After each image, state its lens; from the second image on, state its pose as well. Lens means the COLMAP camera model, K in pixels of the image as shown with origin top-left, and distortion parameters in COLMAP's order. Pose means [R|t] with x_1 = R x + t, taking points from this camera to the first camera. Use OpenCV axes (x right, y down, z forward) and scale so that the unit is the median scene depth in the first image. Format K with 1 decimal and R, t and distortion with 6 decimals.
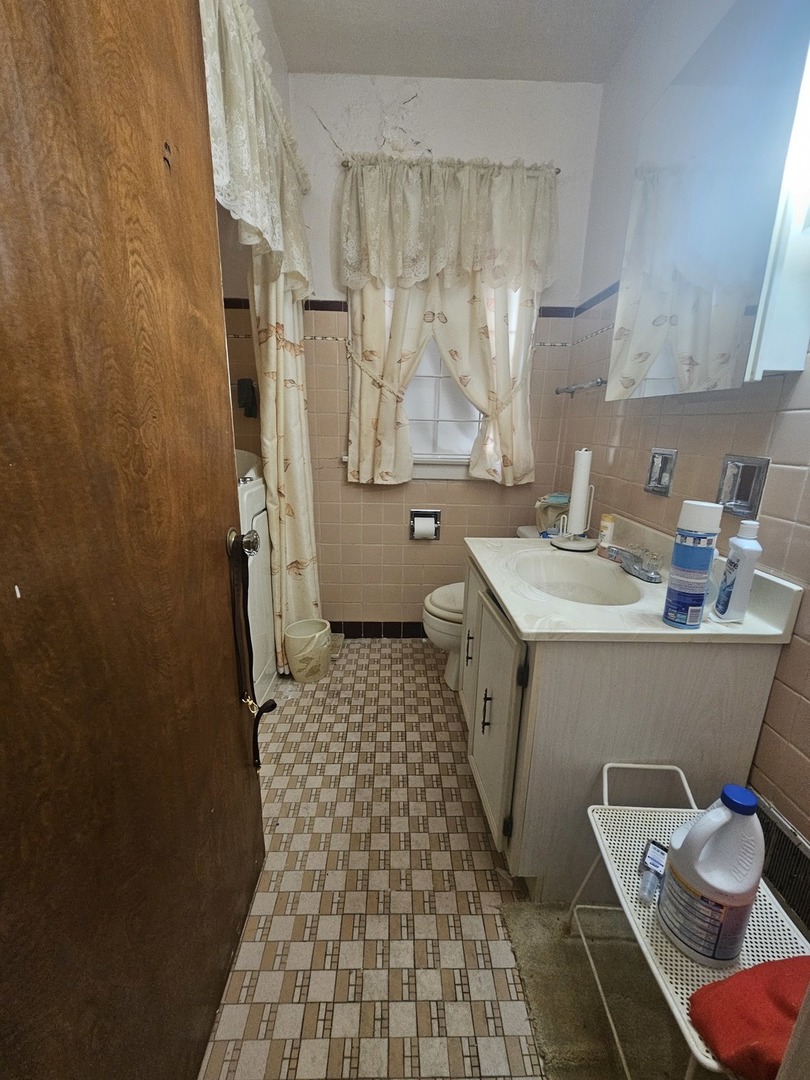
lens RADIAL K [[446.7, 0, 401.7], [0, 446.7, 545.2], [0, 0, 1]] dist [0.000969, -0.001147]
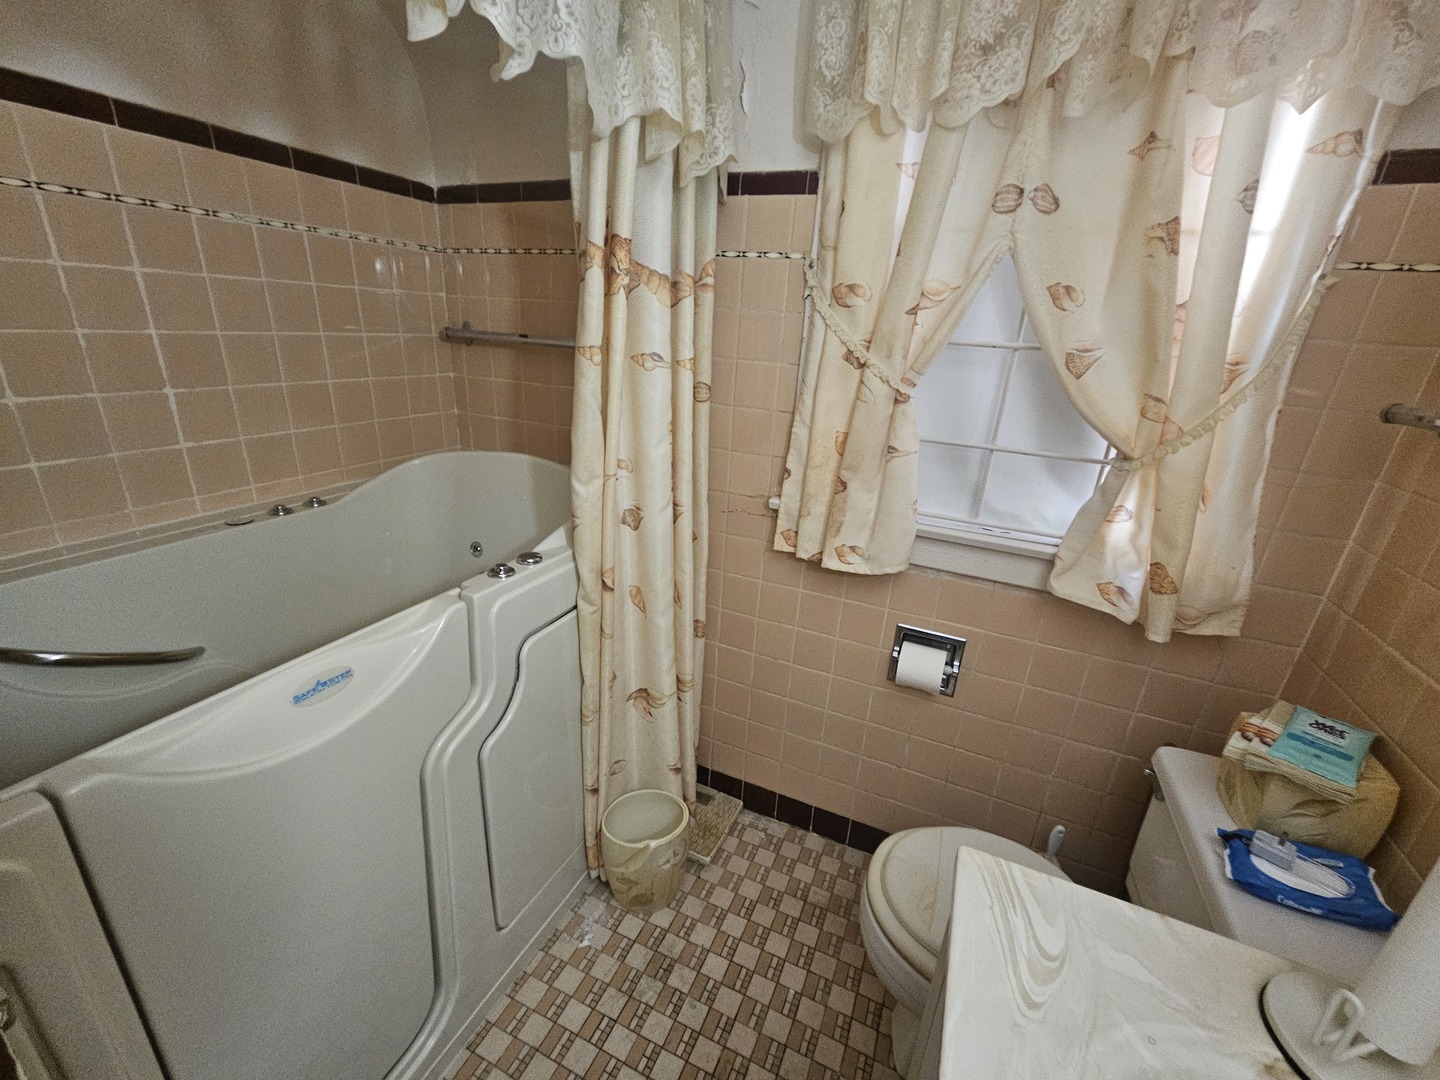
lens RADIAL K [[595.5, 0, 720.6], [0, 595.5, 546.2], [0, 0, 1]] dist [0.000969, -0.001147]
pose [[0.906153, 0.178143, -0.383604, 0.084976], [-0.149759, 0.983353, 0.102900, -0.218047], [0.395549, -0.035795, 0.917747, 0.391869]]
